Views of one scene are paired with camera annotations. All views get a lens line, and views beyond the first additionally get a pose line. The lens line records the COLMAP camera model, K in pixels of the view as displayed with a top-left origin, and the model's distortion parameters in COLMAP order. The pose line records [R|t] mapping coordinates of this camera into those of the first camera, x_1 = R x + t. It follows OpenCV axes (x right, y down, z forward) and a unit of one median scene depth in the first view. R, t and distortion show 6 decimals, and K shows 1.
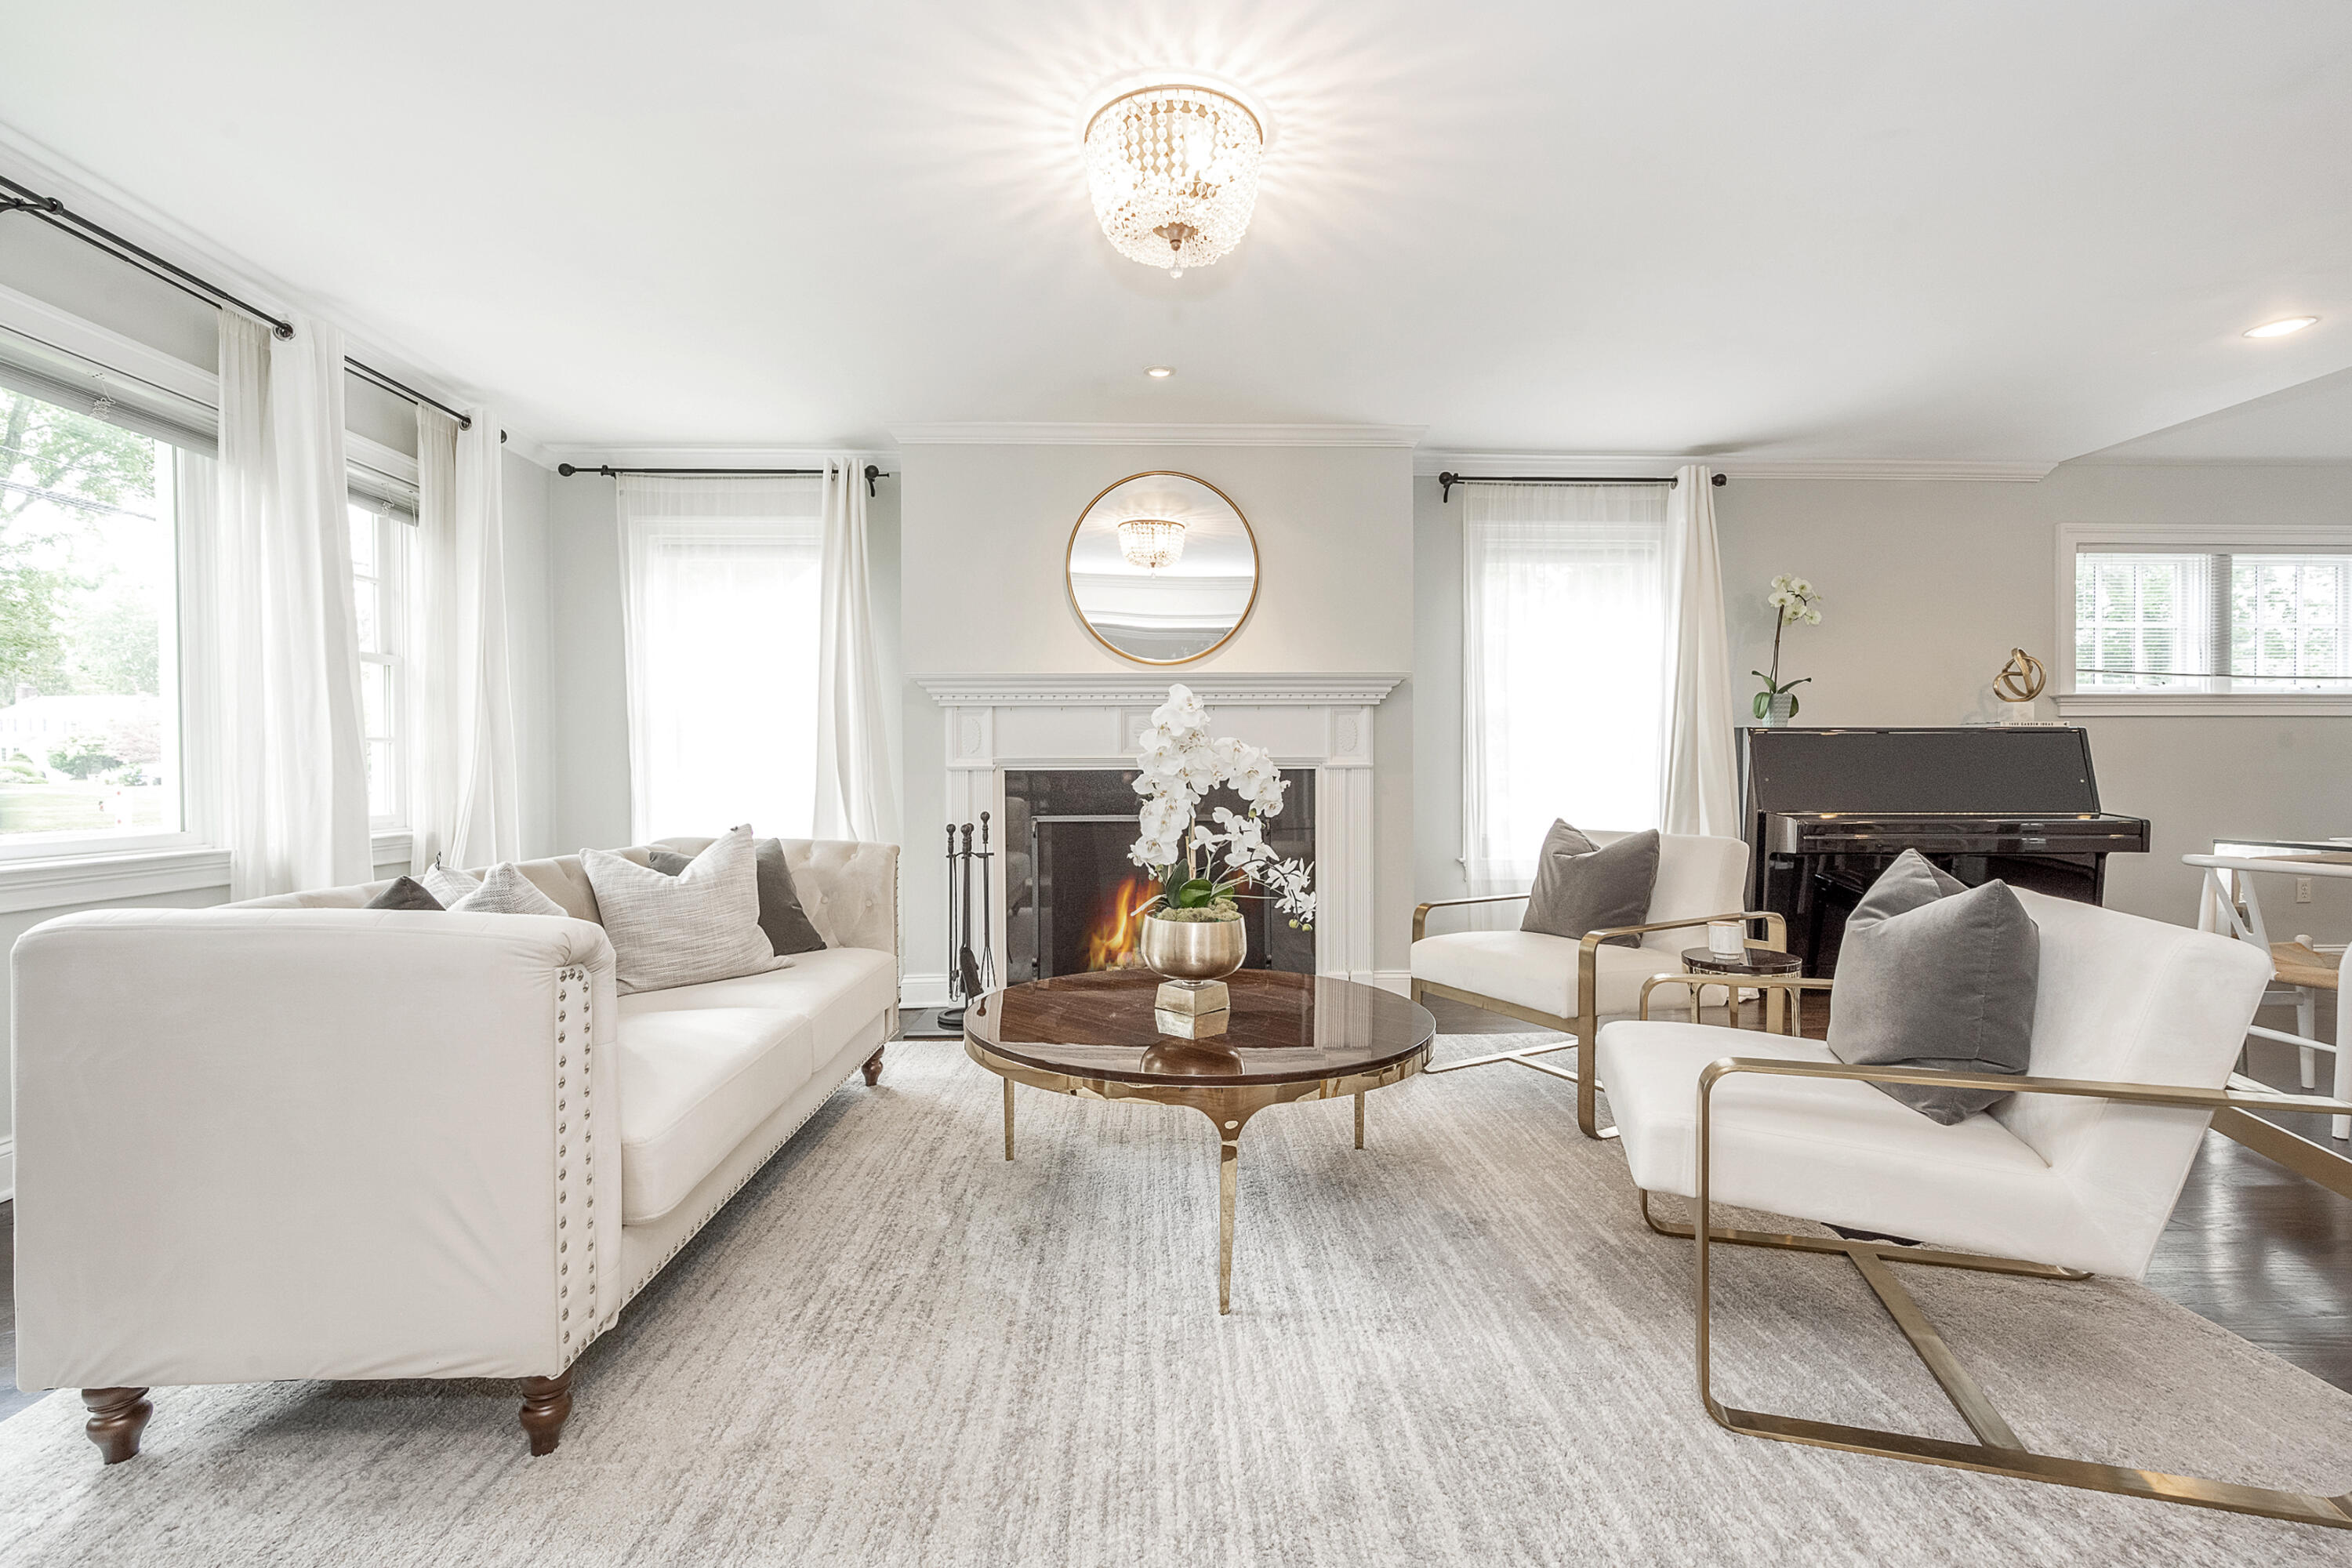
lens RADIAL K [[1036.6, 0, 1174.9], [0, 1036.6, 780.8], [0, 0, 1]] dist [0.001272, -0.001426]
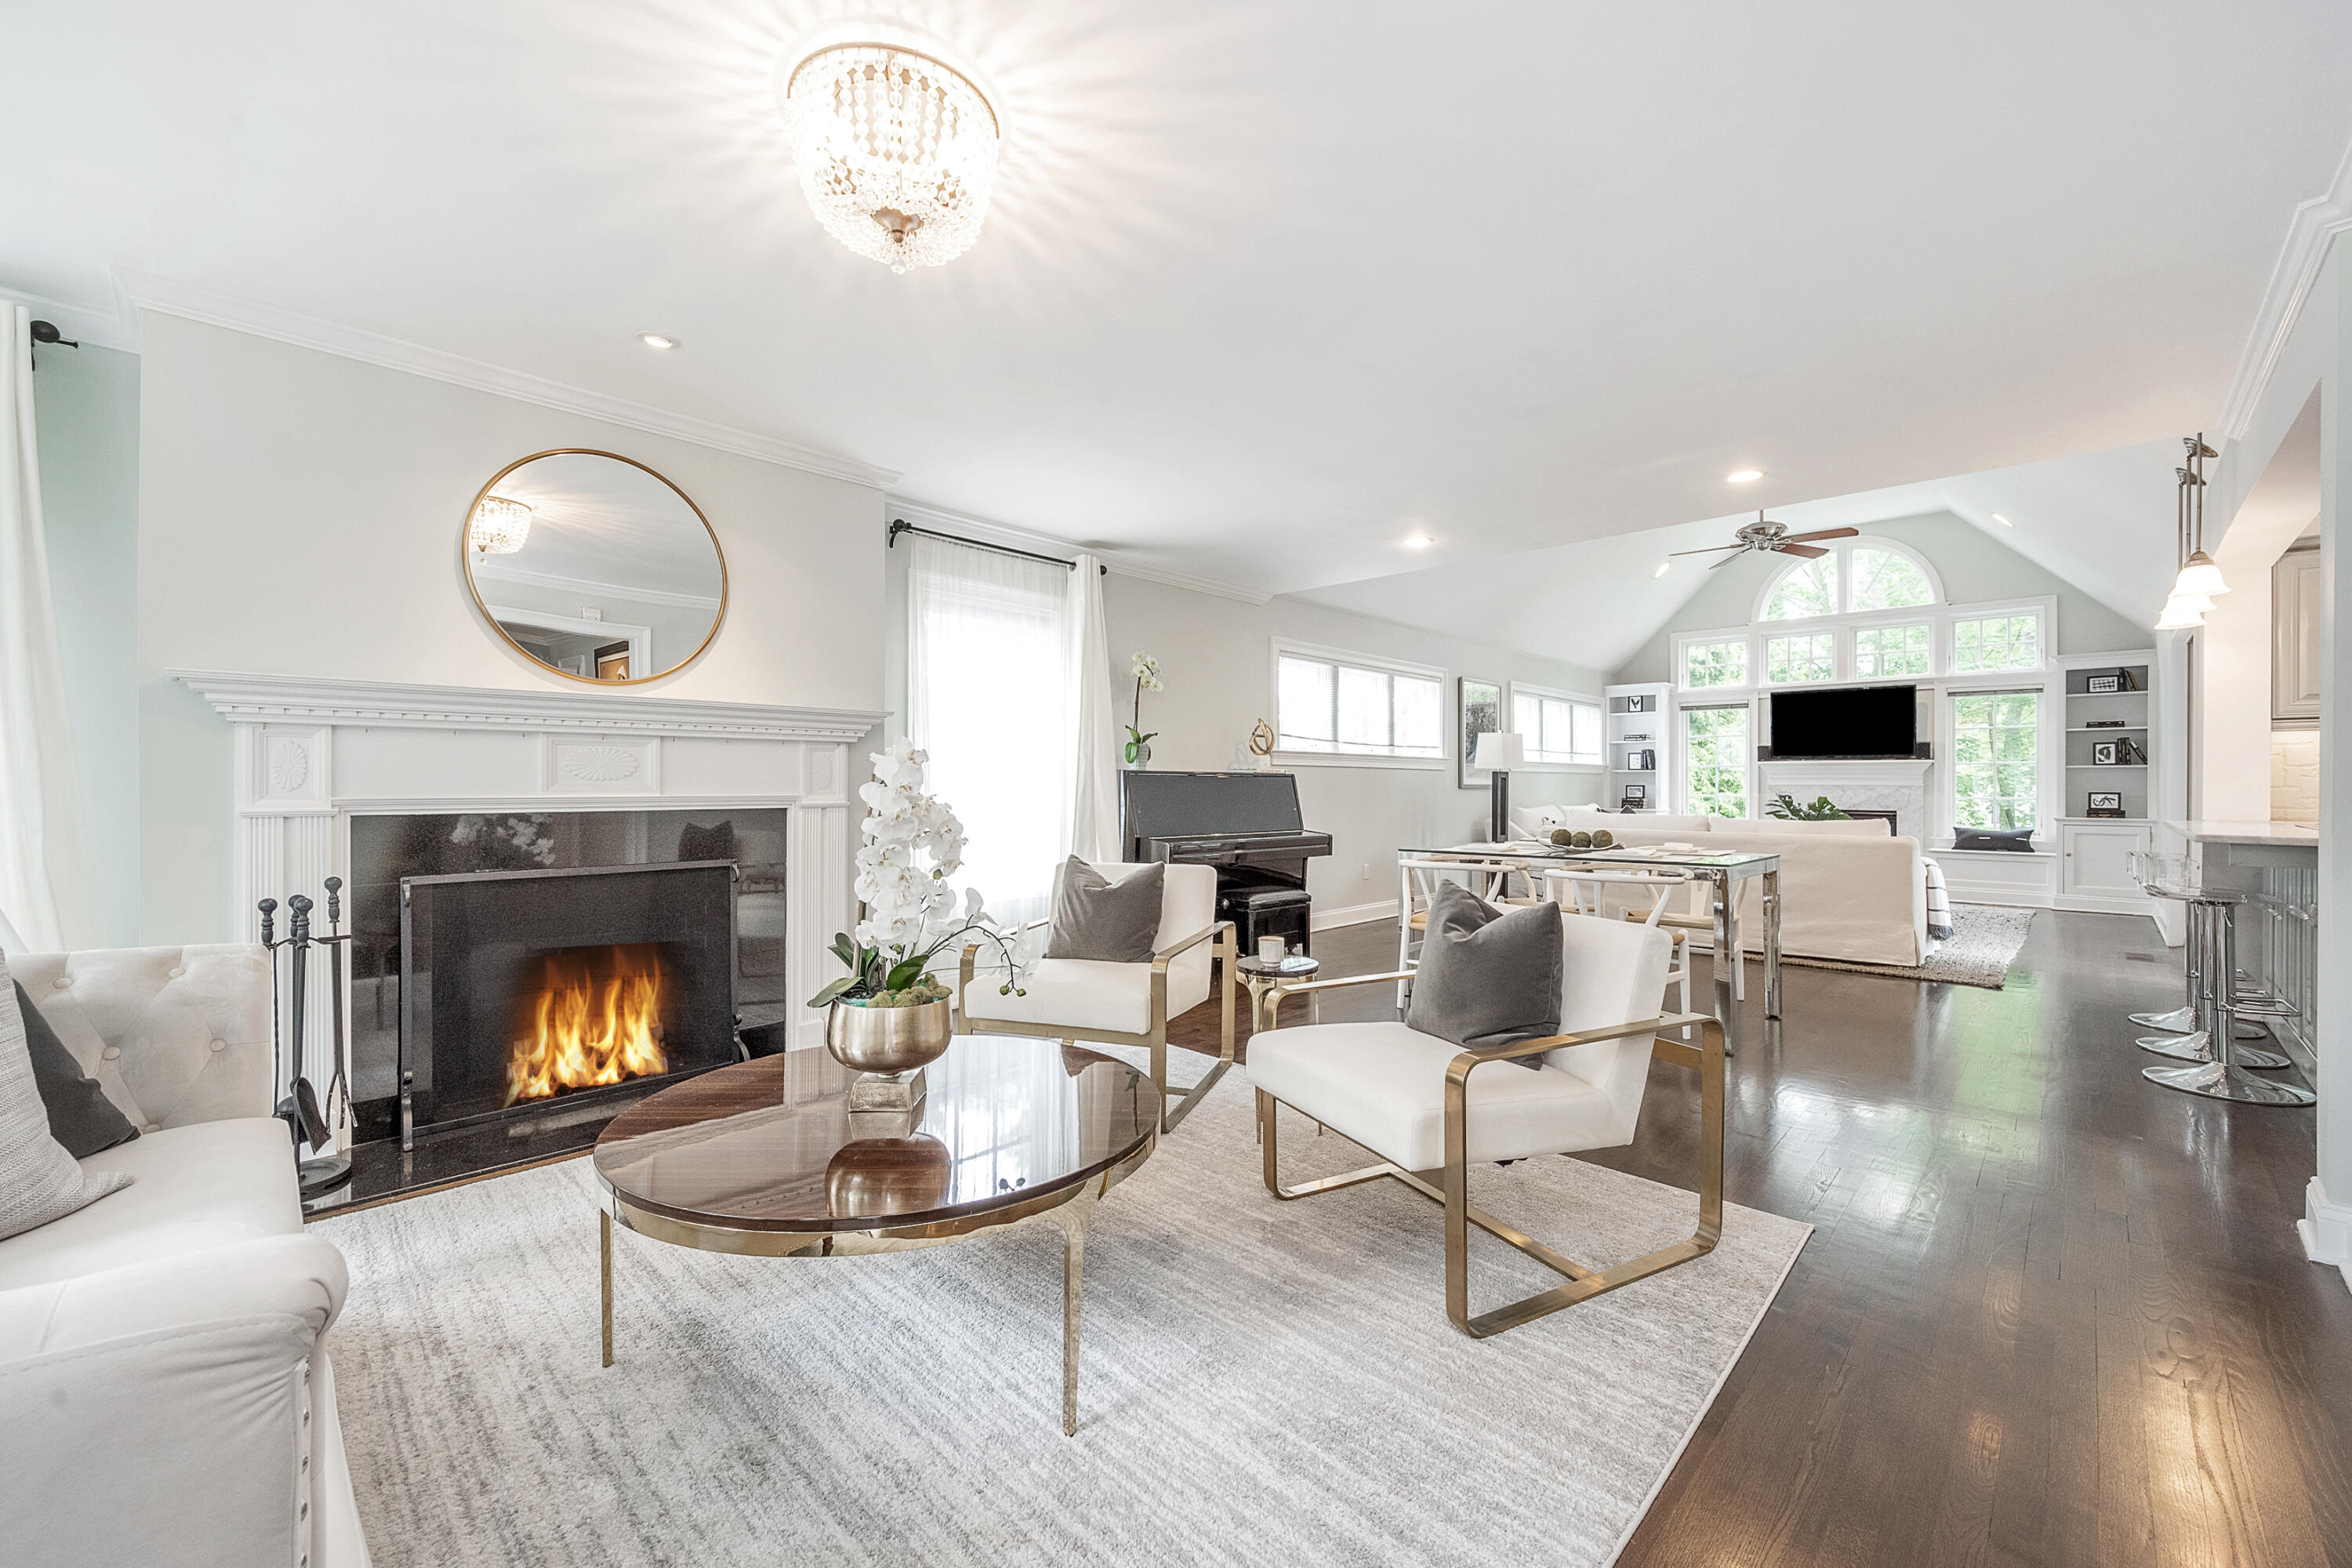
lens RADIAL K [[934.6, 0, 1178.3], [0, 934.6, 786.2], [0, 0, 1]] dist [-0.001654, -0.000728]
pose [[0.717746, 0.004049, 0.696293, -0.231814], [0.001475, 0.999972, -0.007336, -0.028262], [-0.696303, 0.006293, 0.717720, 0.166025]]
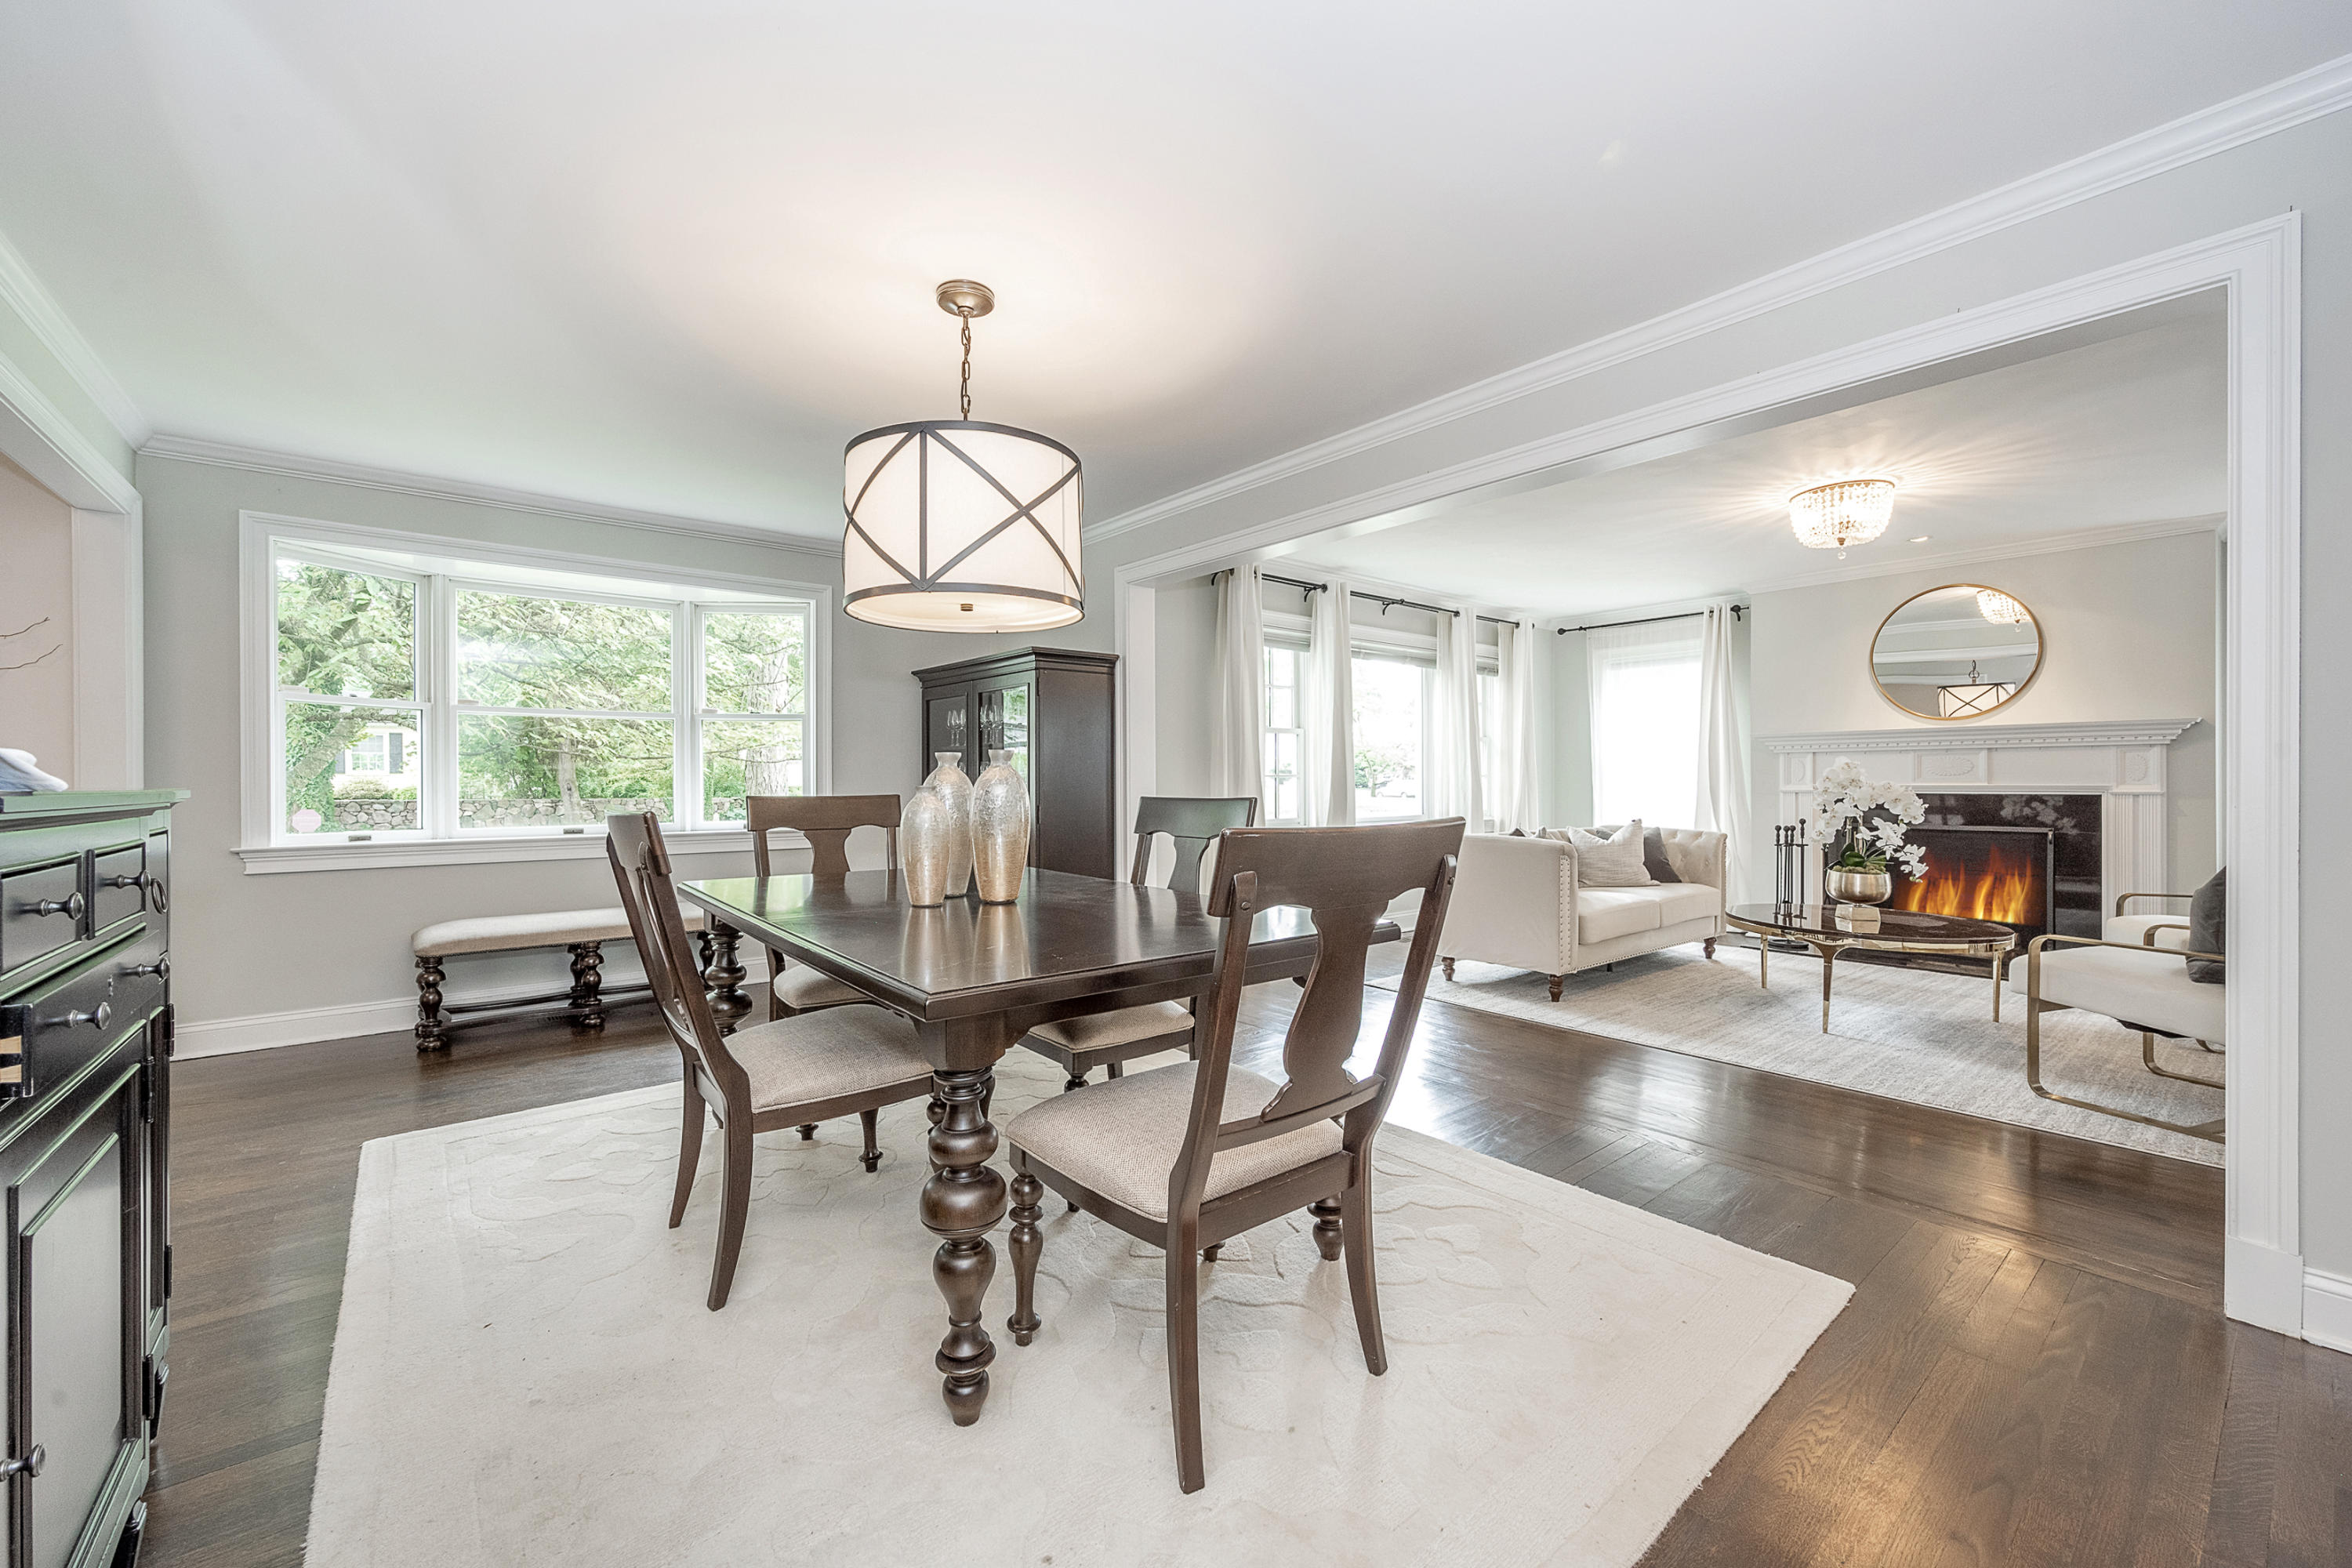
lens RADIAL K [[934.6, 0, 1175.8], [0, 934.6, 779.7], [0, 0, 1]] dist [-0.001654, -0.000728]
pose [[0.608627, 0.004178, -0.793446, 0.409201], [-0.010586, 0.999940, -0.002855, -0.017196], [0.793386, 0.010137, 0.608634, -0.716345]]
